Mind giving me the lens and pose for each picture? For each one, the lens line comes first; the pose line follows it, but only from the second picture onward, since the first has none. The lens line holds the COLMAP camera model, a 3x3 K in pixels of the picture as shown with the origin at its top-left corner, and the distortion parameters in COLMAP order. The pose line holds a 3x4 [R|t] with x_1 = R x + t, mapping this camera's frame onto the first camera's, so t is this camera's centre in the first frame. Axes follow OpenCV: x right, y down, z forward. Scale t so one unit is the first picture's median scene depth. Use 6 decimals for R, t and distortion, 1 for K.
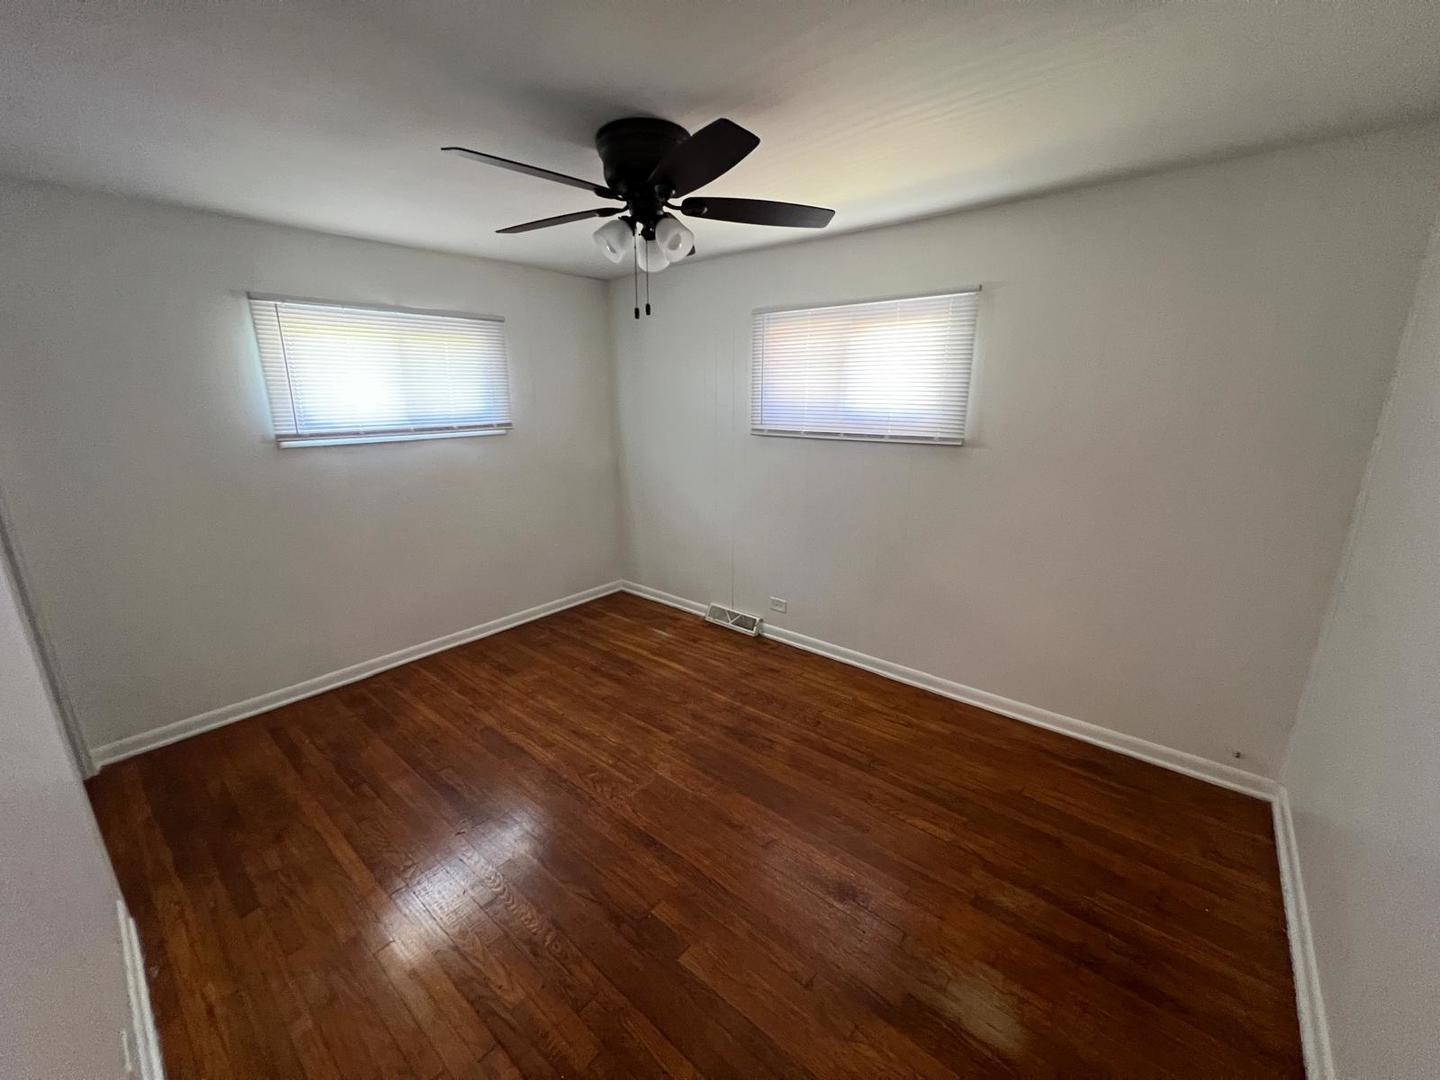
lens RADIAL K [[564.2, 0, 714.0], [0, 564.2, 538.5], [0, 0, 1]] dist [0.018568, 0.000035]
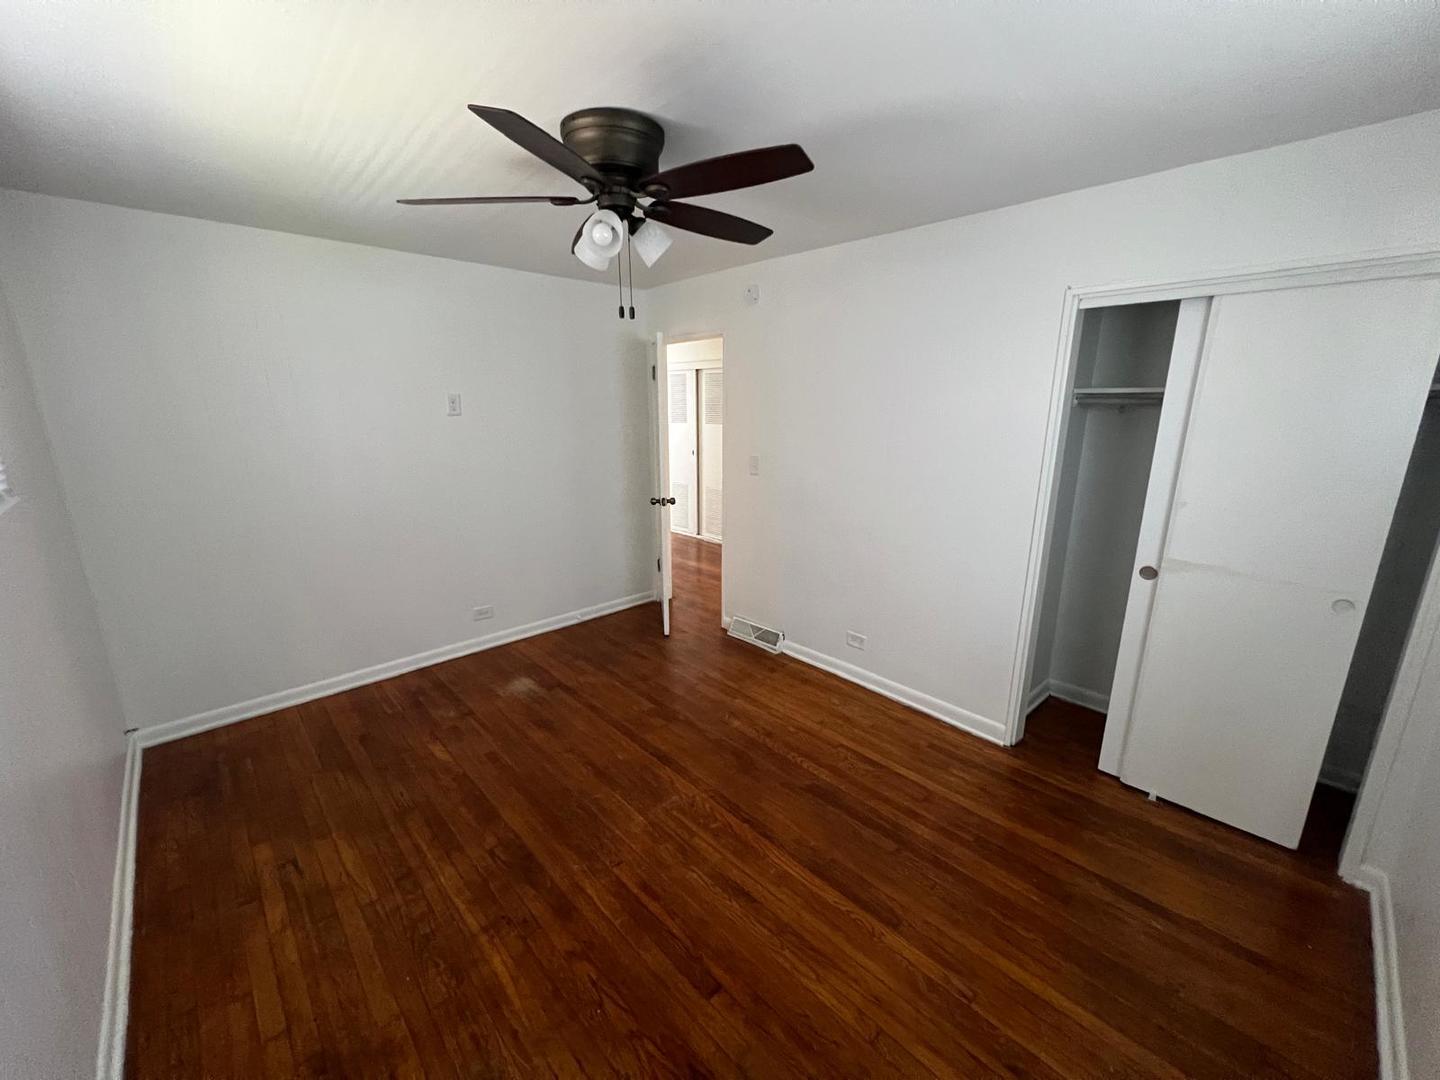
lens RADIAL K [[574.2, 0, 717.8], [0, 574.2, 545.8], [0, 0, 1]] dist [0.000279, 0.000290]
pose [[-0.994282, -0.018872, 0.105110, -0.296057], [0.033736, 0.878350, 0.476826, -0.392391], [-0.101322, 0.477646, -0.872690, 1.540414]]
